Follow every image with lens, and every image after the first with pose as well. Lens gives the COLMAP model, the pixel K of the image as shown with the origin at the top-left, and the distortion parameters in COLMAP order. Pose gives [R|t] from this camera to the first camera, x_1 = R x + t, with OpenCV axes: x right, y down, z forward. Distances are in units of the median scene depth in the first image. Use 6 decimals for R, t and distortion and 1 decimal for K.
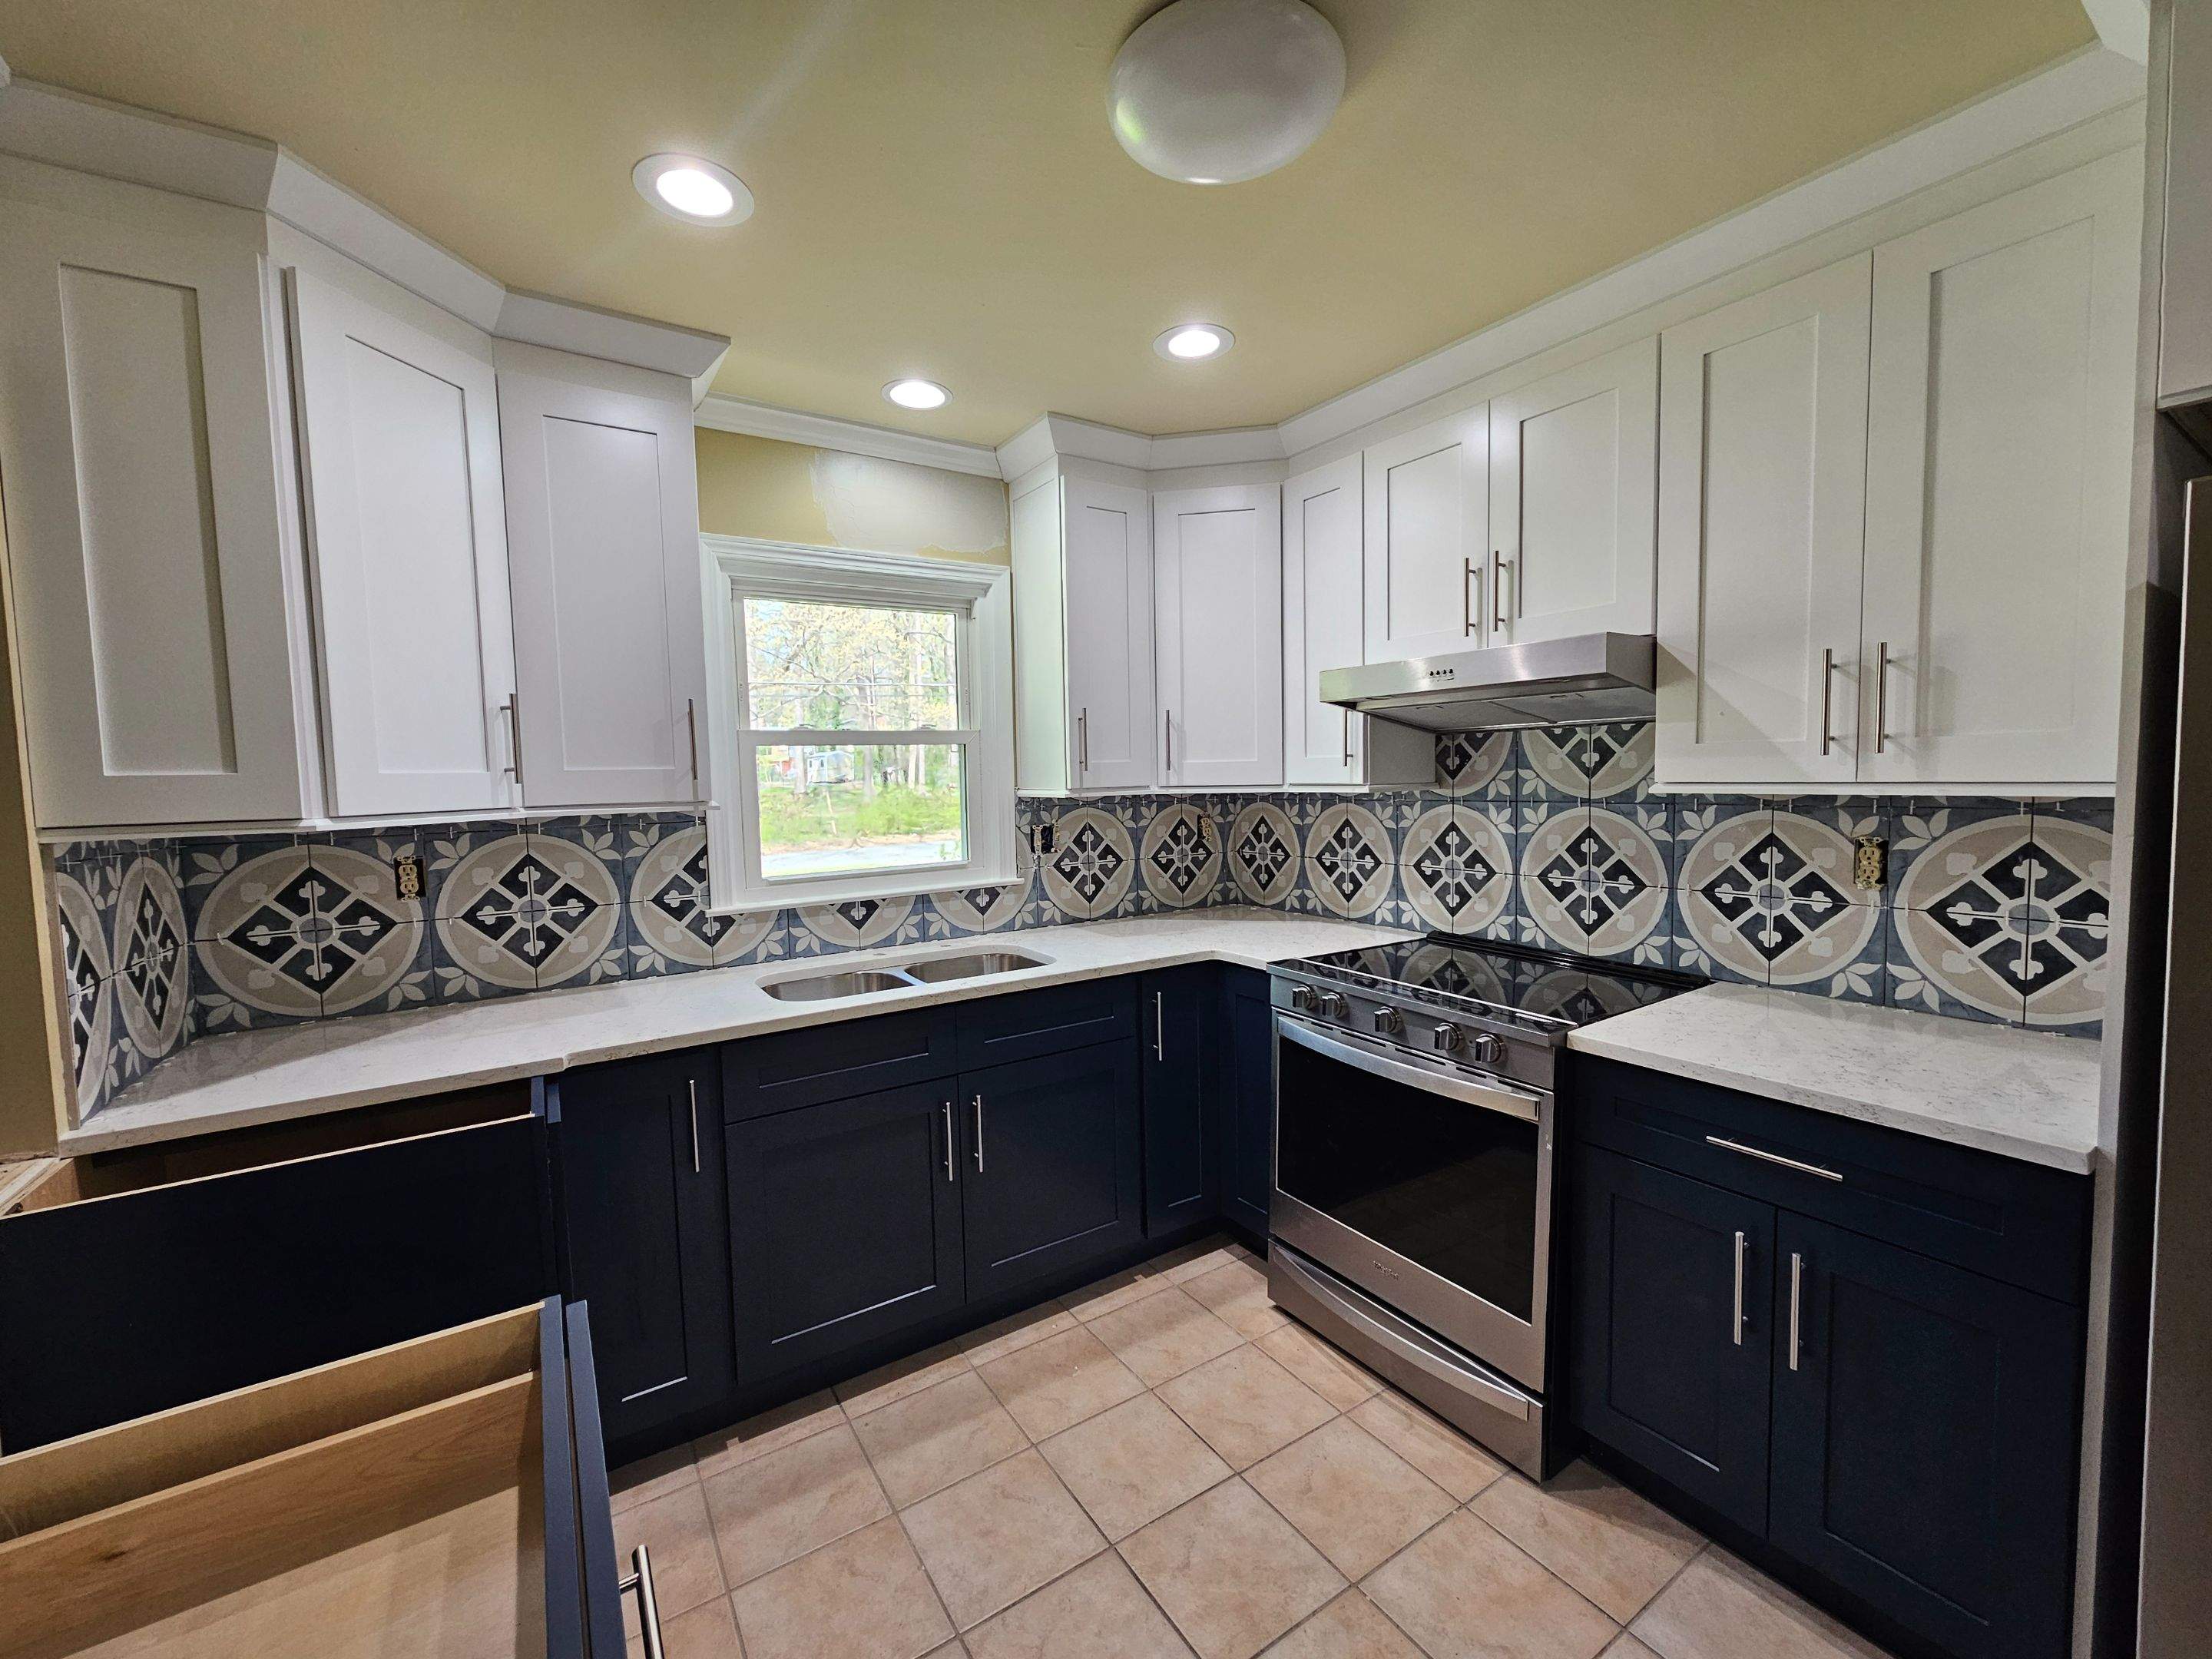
lens RADIAL K [[901.6, 0, 1108.9], [0, 901.6, 833.5], [0, 0, 1]] dist [-0.001057, 0.000716]
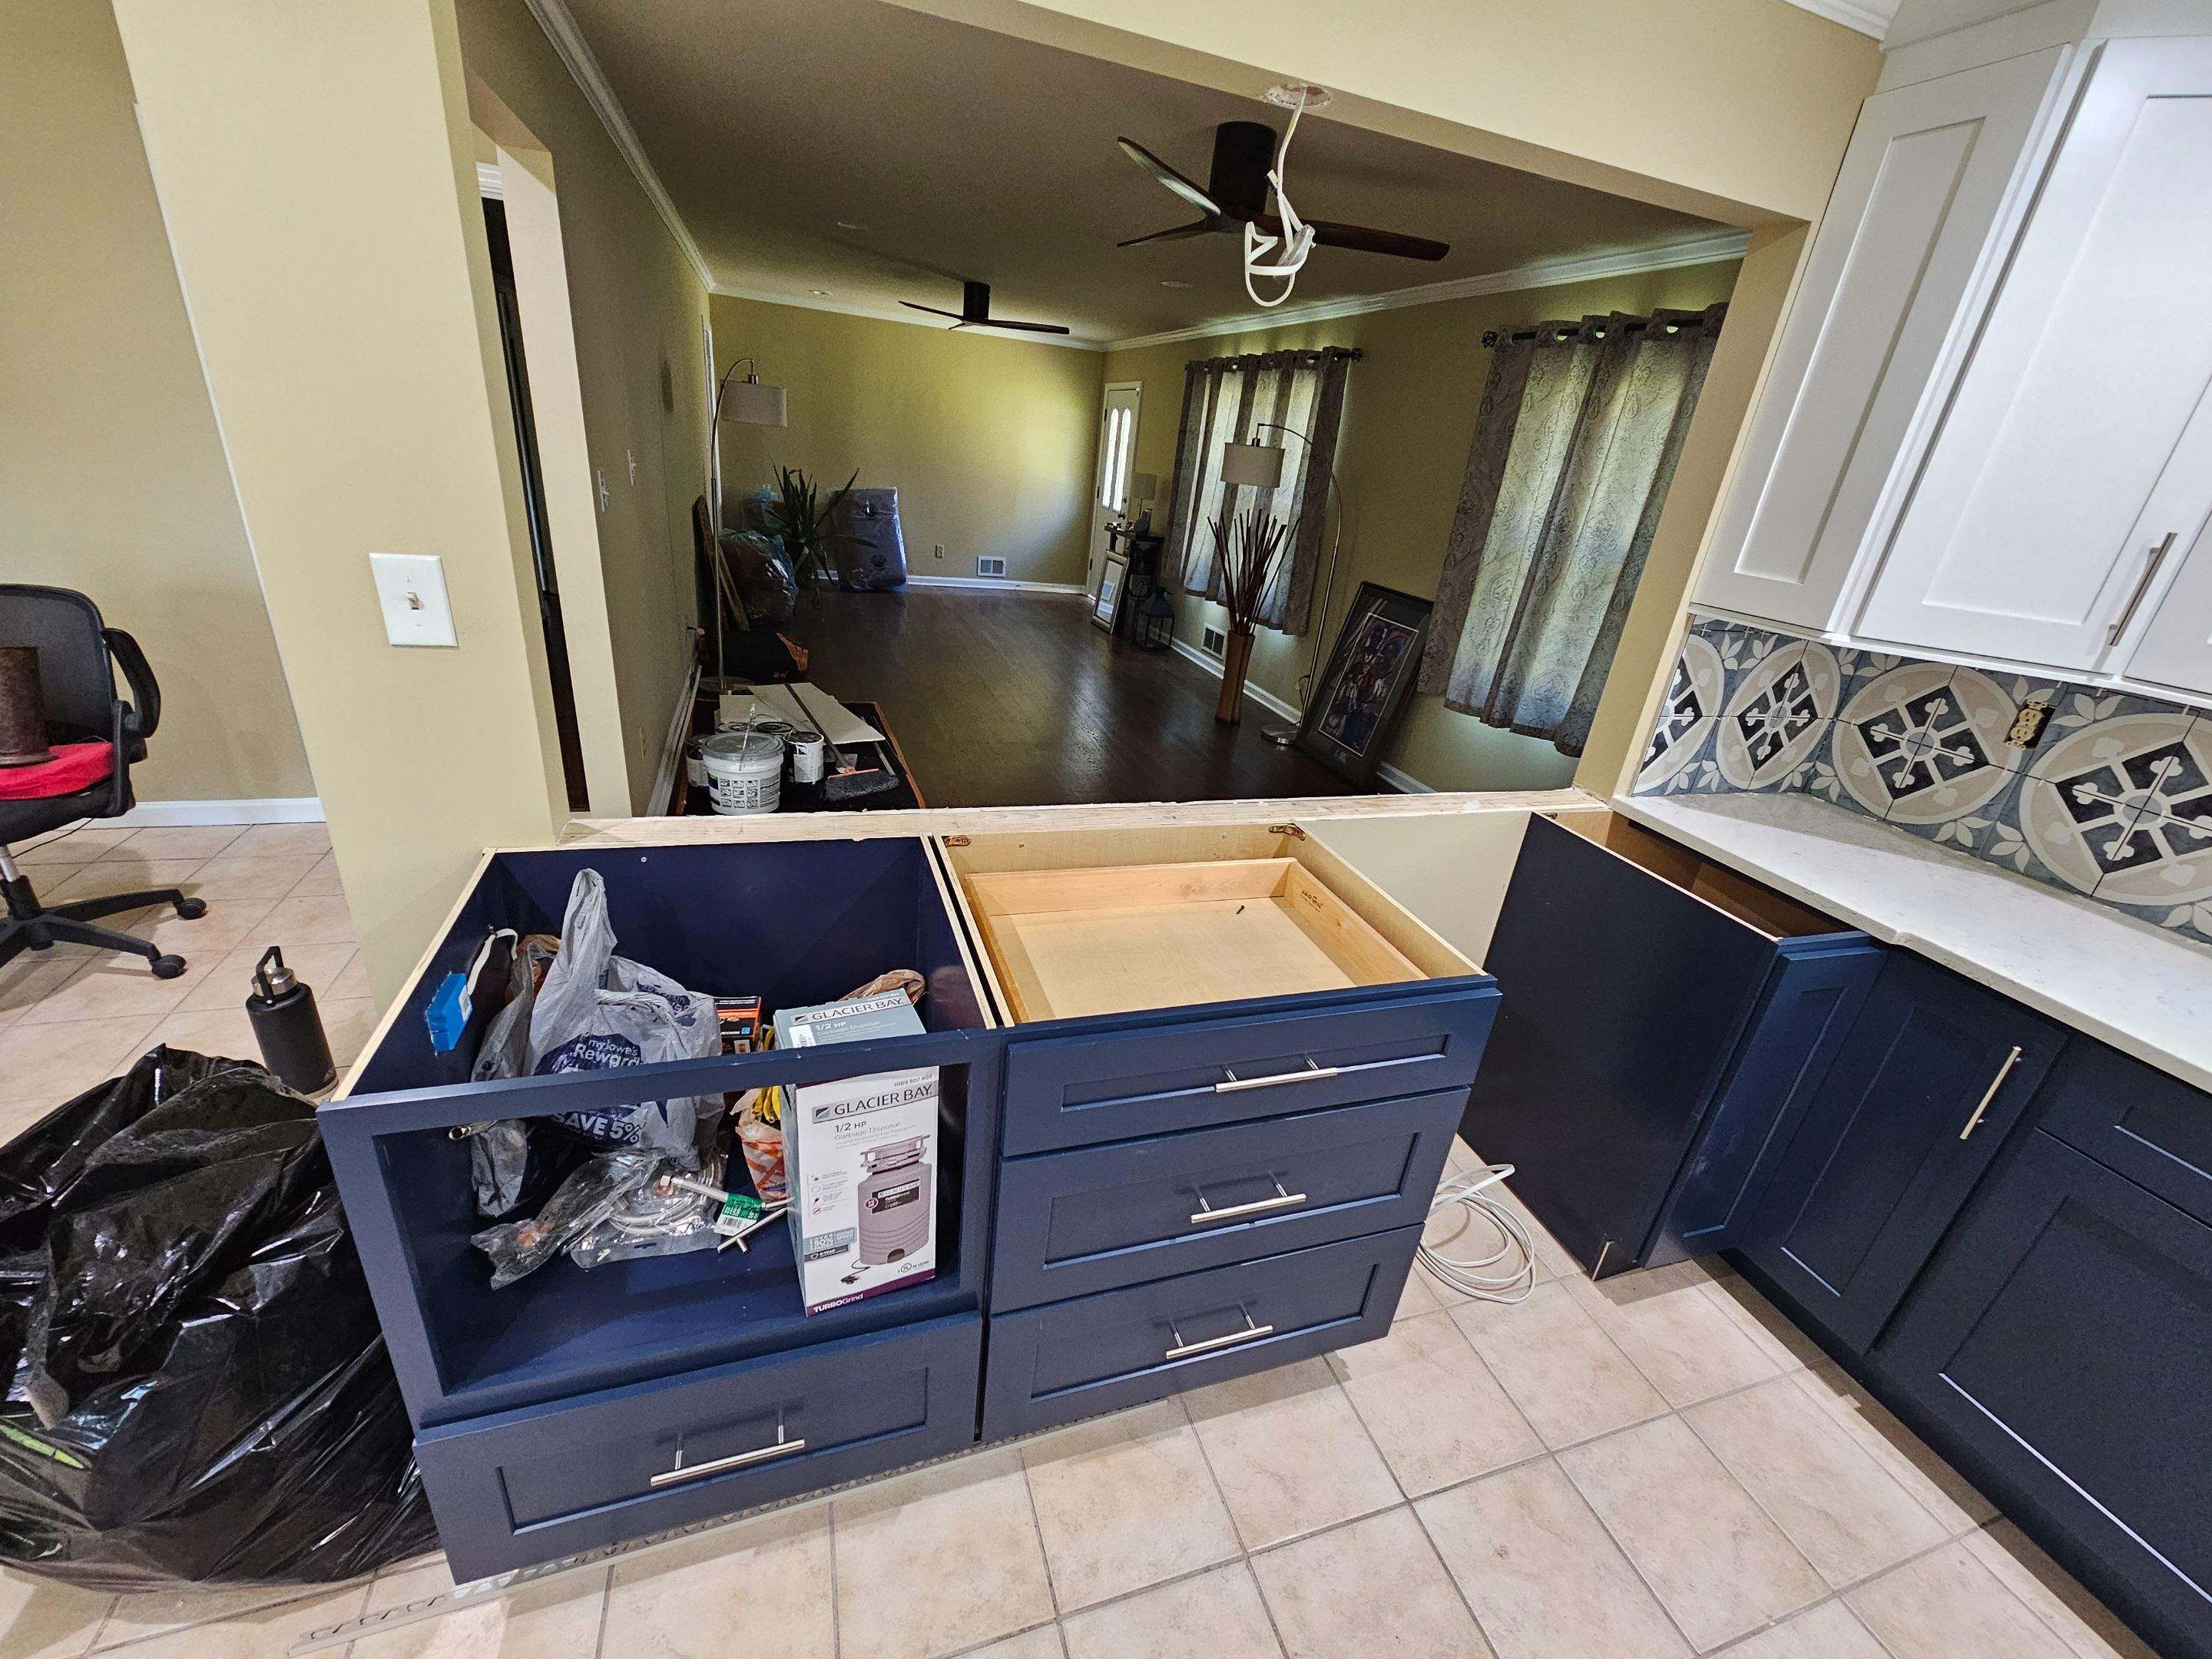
lens RADIAL K [[901.6, 0, 1116.7], [0, 901.6, 832.1], [0, 0, 1]] dist [-0.001057, 0.000716]
pose [[-0.239294, 0.384444, -0.891595, 0.329687], [-0.166512, 0.888420, 0.427765, -0.094873], [0.956563, 0.250823, -0.148579, 0.264673]]
